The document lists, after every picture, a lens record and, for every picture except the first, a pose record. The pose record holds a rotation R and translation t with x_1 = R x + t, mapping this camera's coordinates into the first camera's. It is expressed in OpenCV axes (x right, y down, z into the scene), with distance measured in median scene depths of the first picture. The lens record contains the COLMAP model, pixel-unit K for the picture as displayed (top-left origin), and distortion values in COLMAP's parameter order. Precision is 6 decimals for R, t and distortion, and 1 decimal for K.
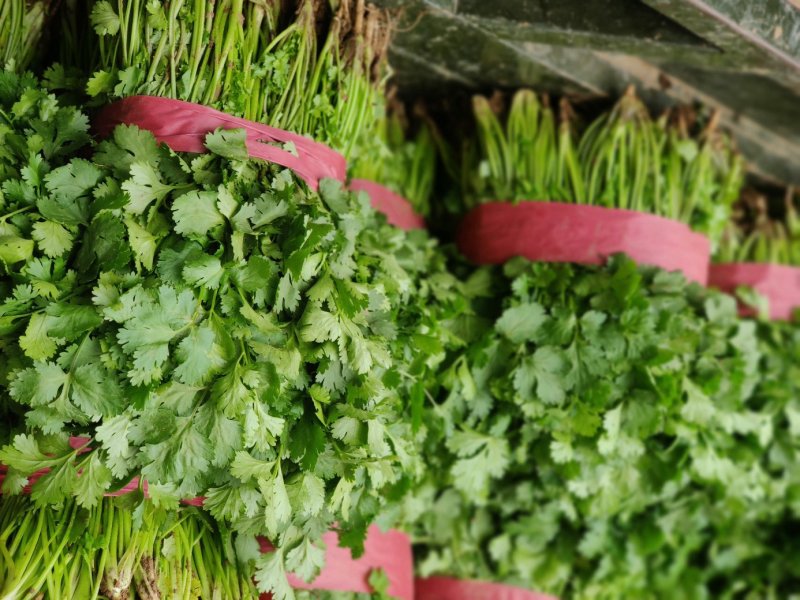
lens RADIAL K [[1348.8, 0, 400.0], [0, 1348.8, 300.0], [0, 0, 1]] dist [0.081406, 0.110844]
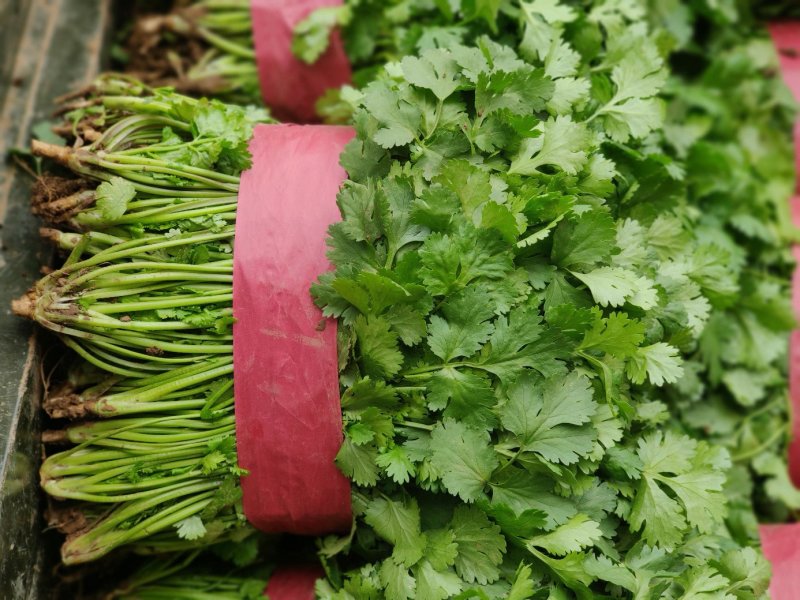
lens RADIAL K [[1348.8, 0, 400.0], [0, 1348.8, 300.0], [0, 0, 1]] dist [0.081406, 0.110844]
pose [[-0.118282, -0.990460, -0.070706, 0.198275], [0.972824, -0.129861, 0.191700, -0.111237], [-0.199053, -0.046109, 0.978903, 0.417024]]
